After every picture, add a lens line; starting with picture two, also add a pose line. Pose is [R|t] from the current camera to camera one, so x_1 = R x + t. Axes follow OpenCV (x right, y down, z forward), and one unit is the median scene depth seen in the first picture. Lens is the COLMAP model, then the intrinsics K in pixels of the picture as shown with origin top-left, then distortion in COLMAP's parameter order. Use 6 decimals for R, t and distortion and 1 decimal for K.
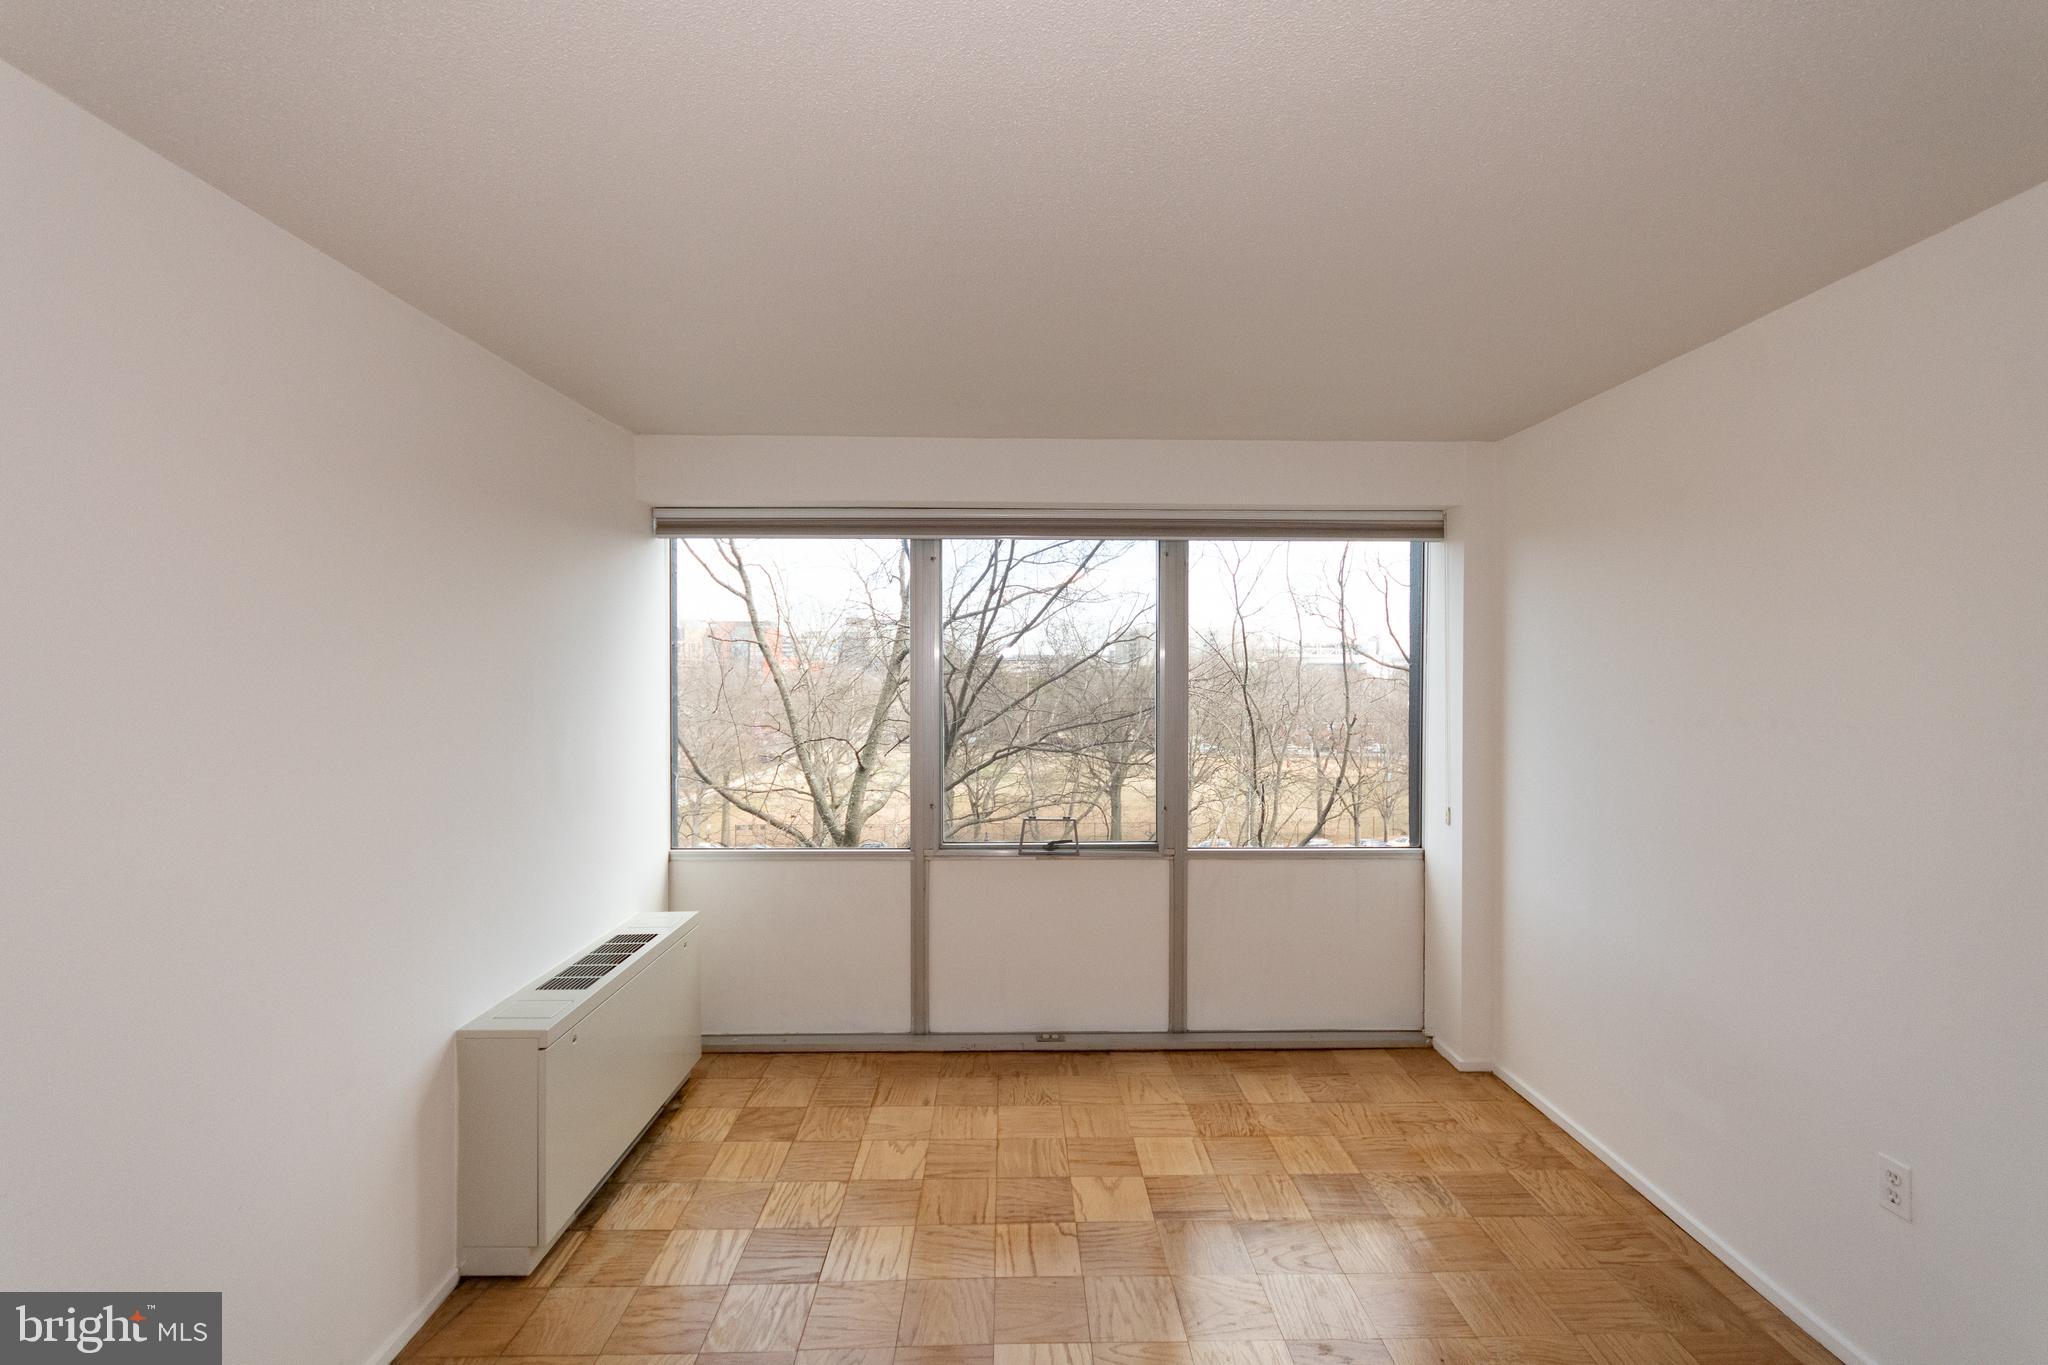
lens RADIAL K [[906.7, 0, 1022.6], [0, 906.7, 681.3], [0, 0, 1]] dist [0.012267, -0.003407]
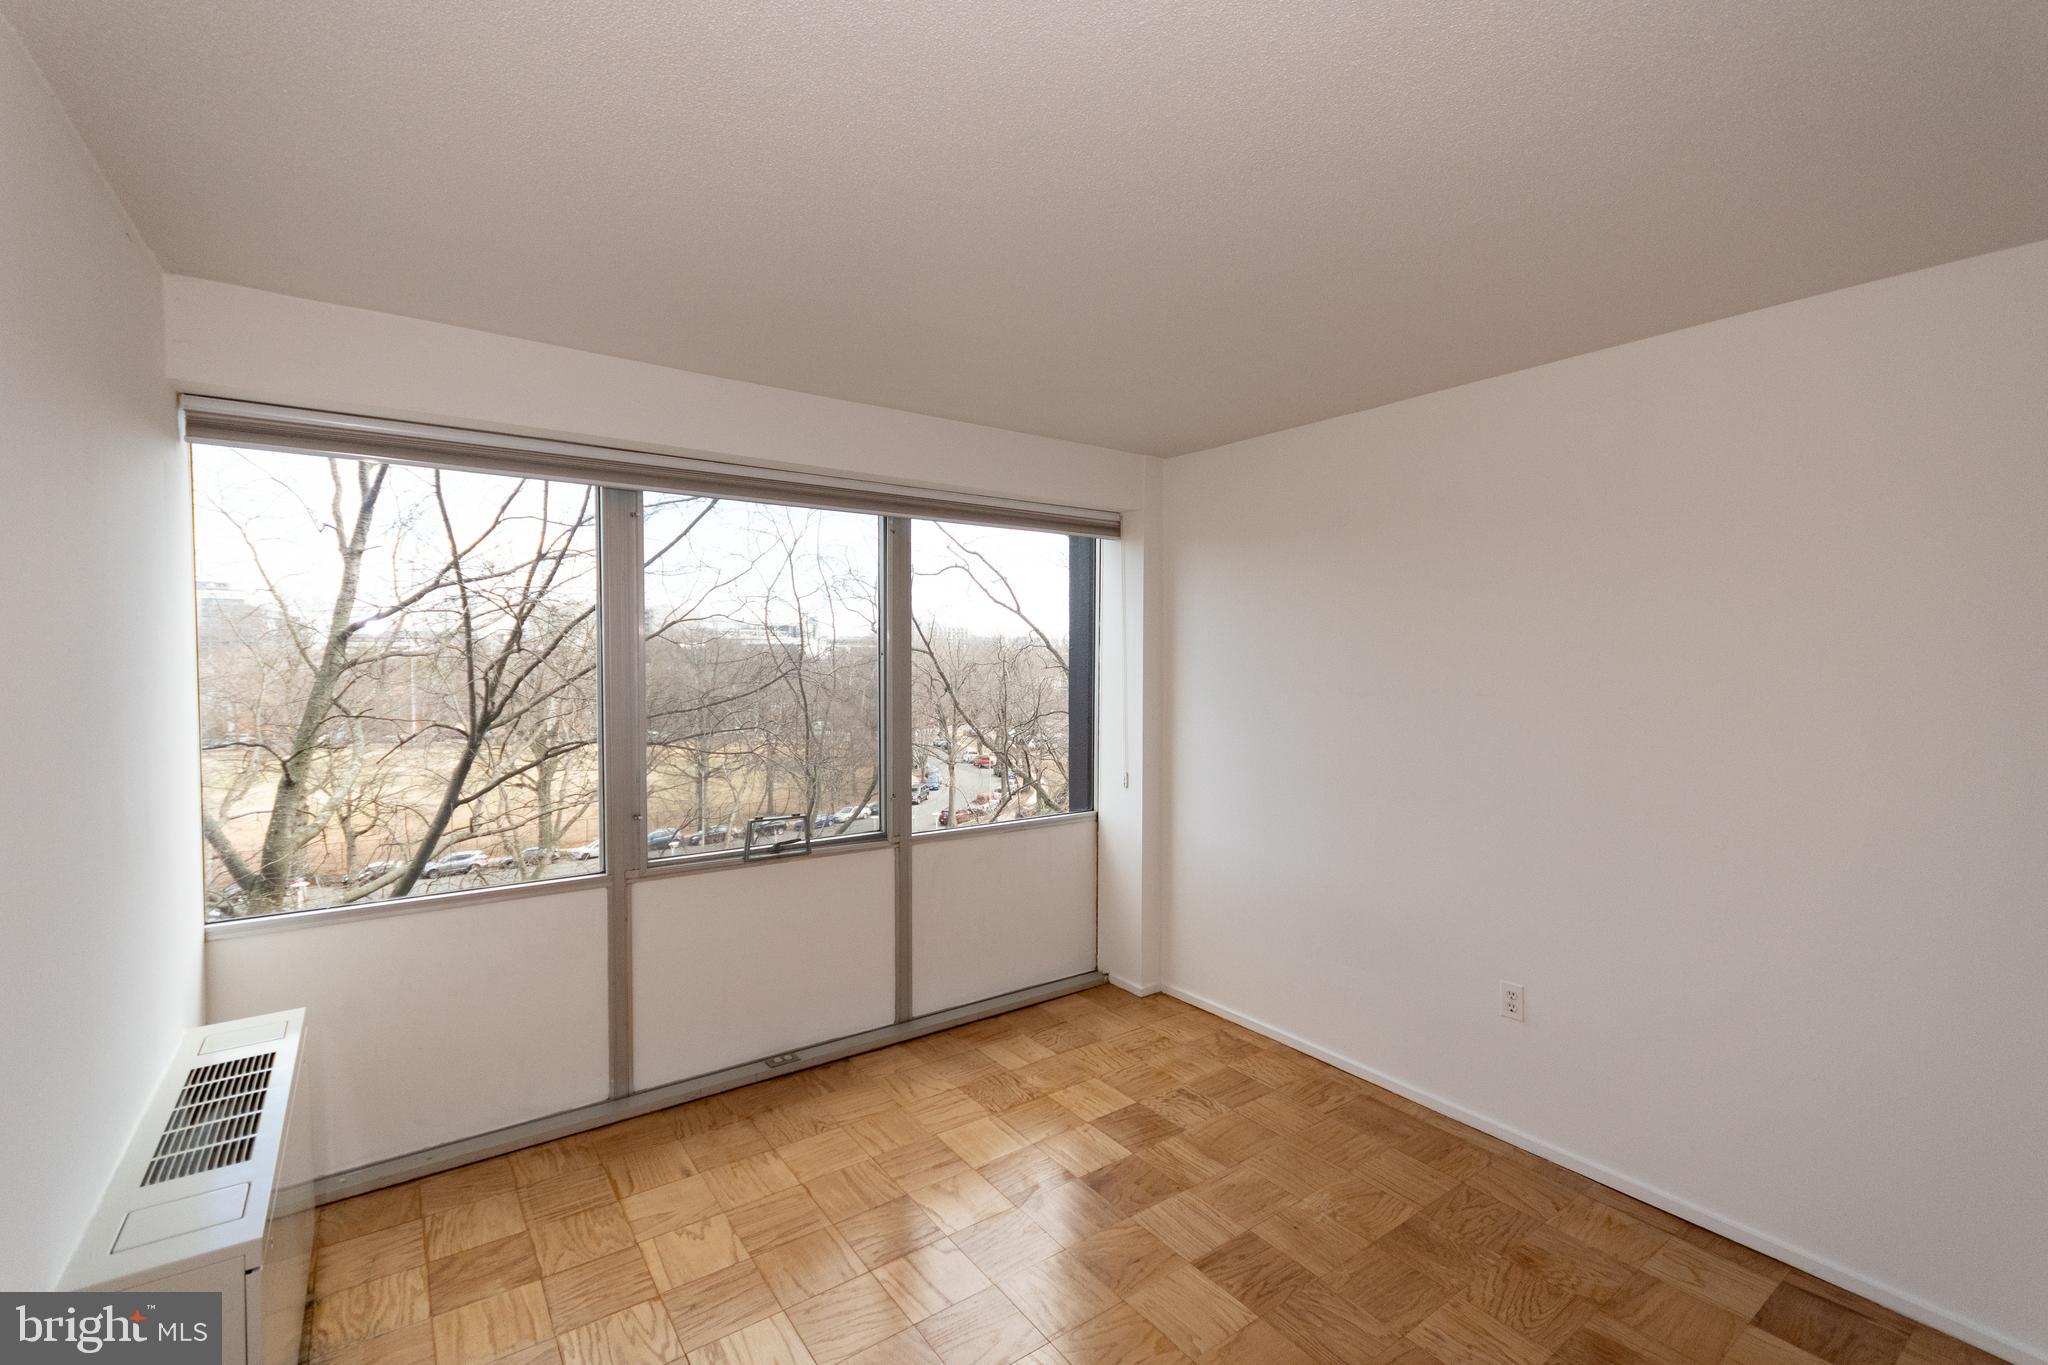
lens RADIAL K [[906.7, 0, 1024.4], [0, 906.7, 680.3], [0, 0, 1]] dist [0.012267, -0.003407]
pose [[0.817156, -0.014258, 0.576240, -0.318736], [0.002641, 0.999776, 0.020992, -0.002113], [-0.576410, -0.015631, 0.817011, 0.147129]]
